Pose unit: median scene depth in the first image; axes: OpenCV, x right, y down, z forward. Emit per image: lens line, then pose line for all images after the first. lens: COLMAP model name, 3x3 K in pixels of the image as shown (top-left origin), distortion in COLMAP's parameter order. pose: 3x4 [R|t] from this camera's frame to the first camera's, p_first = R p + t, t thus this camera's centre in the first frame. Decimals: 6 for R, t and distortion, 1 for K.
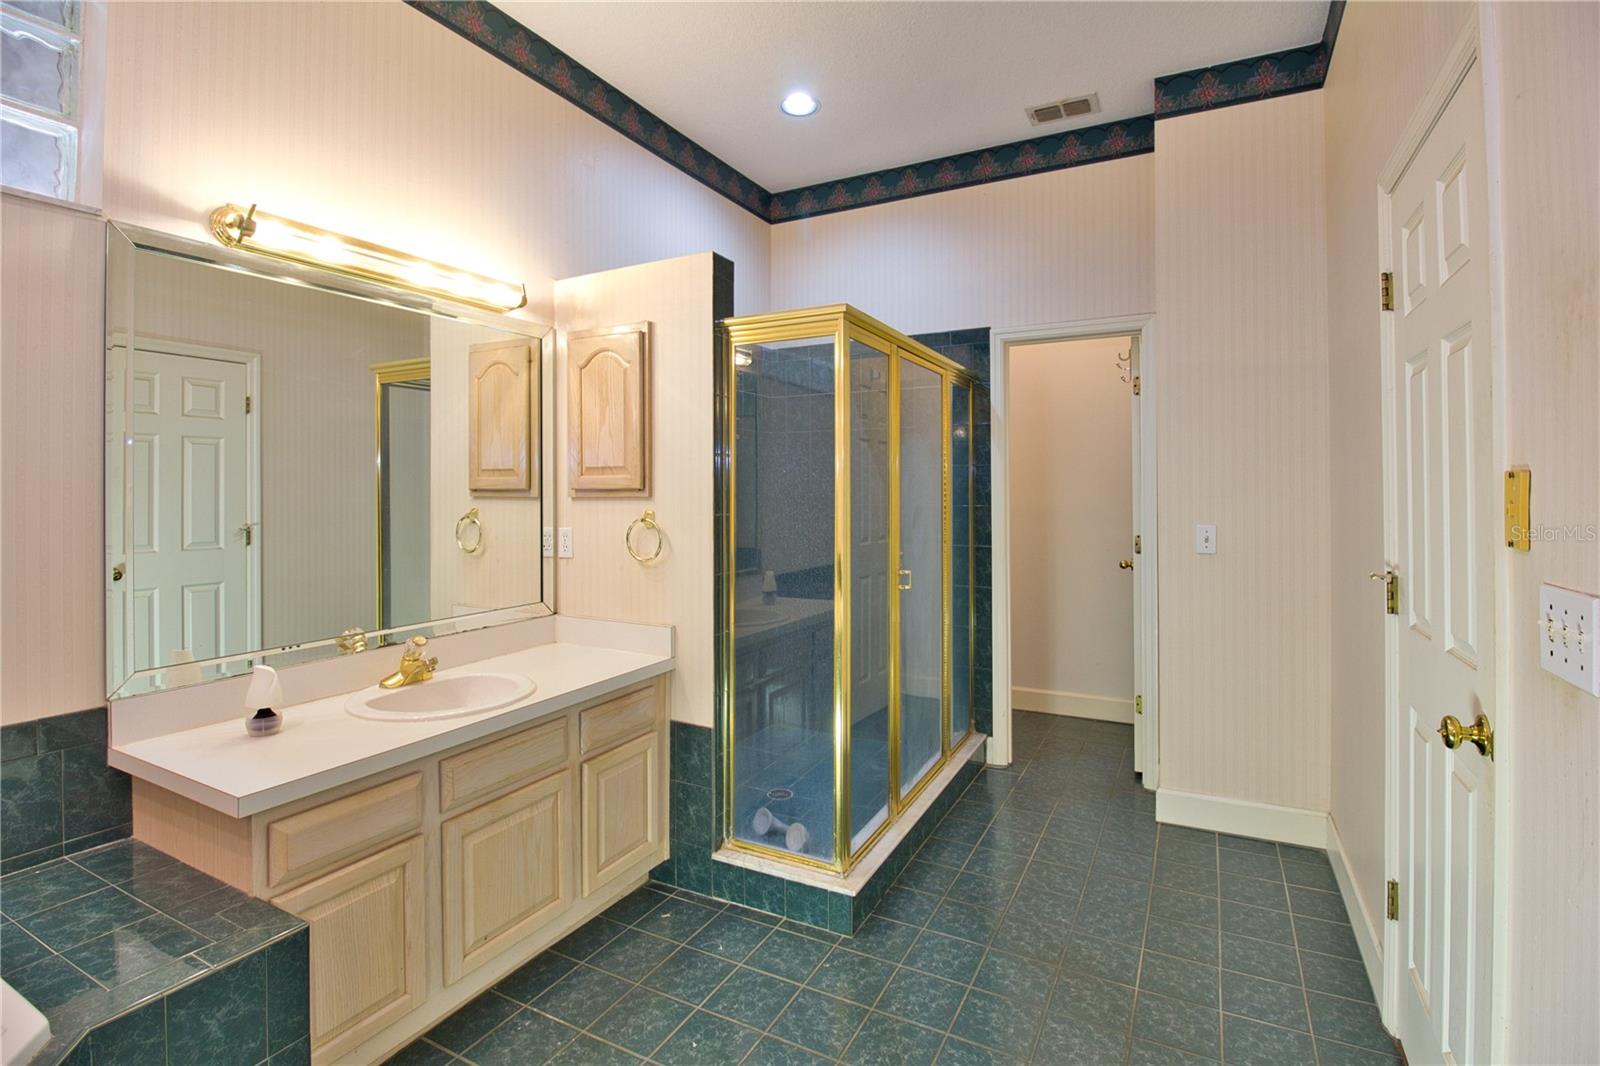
lens RADIAL K [[748.2, 0, 805.4], [0, 748.2, 490.2], [0, 0, 1]] dist [0.002386, -0.012755]
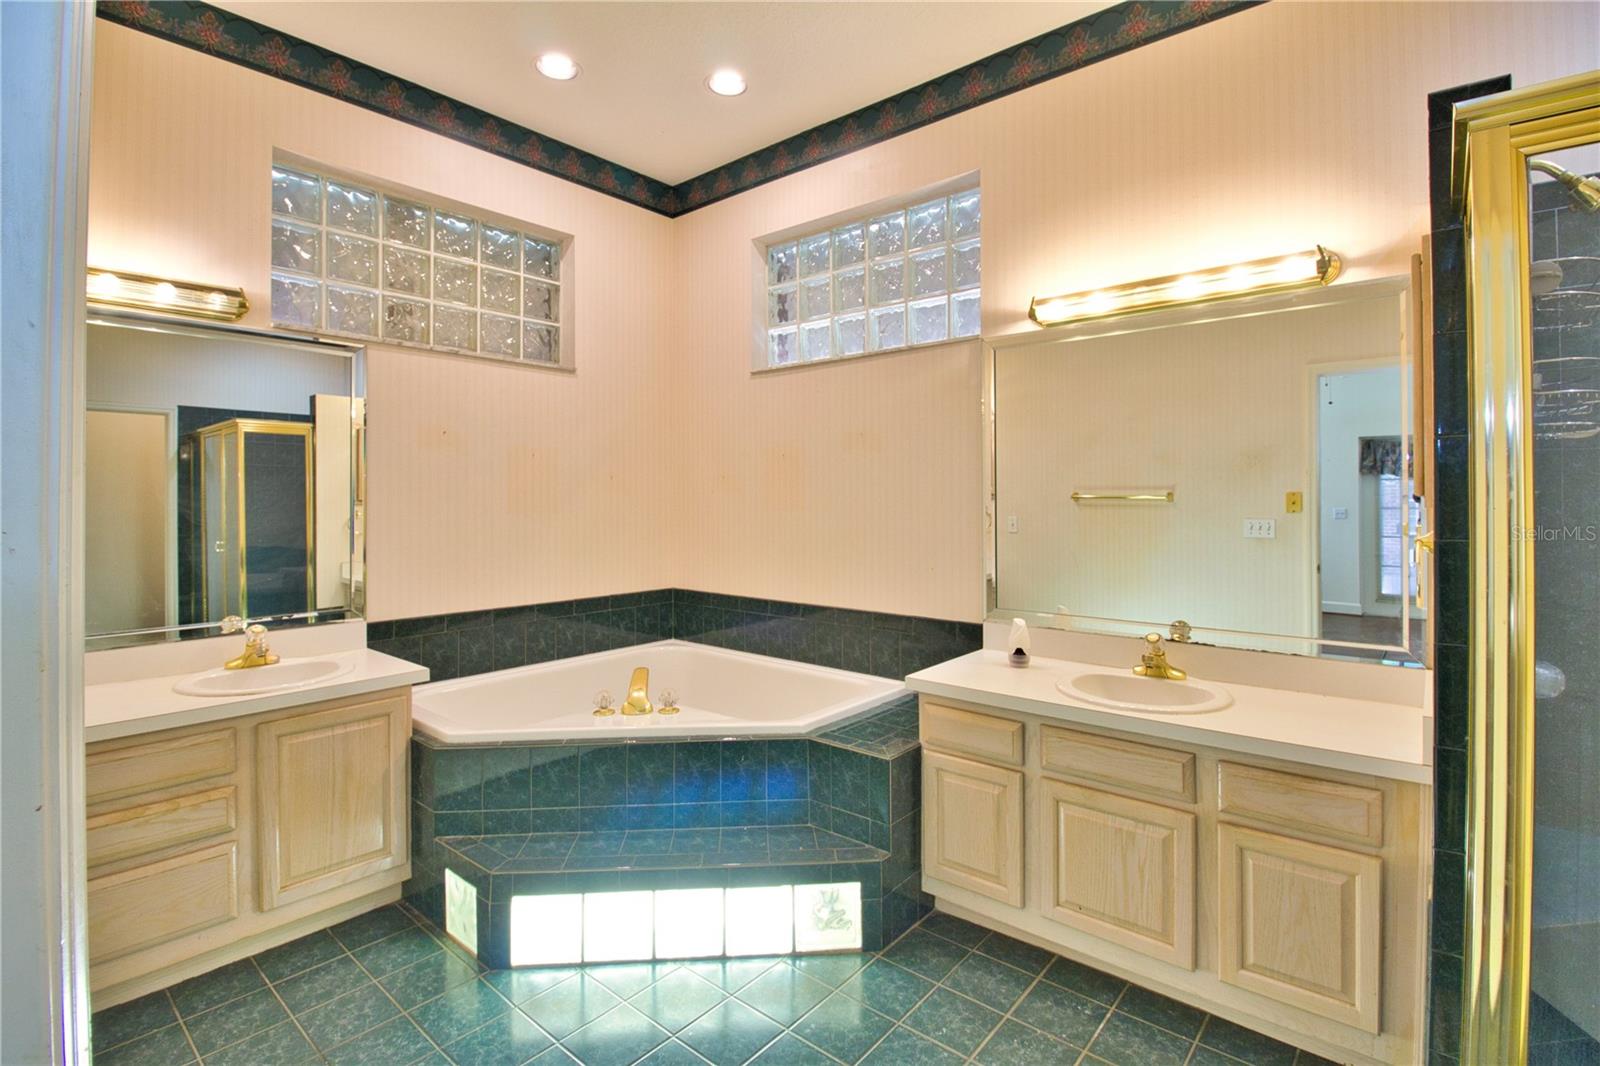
lens RADIAL K [[748.2, 0, 805.4], [0, 748.2, 490.2], [0, 0, 1]] dist [0.002386, -0.012755]
pose [[-0.212156, -0.005451, -0.977221, 0.727847], [0.005325, 0.999963, -0.006734, -0.005468], [0.977221, -0.006632, -0.212119, 0.846135]]
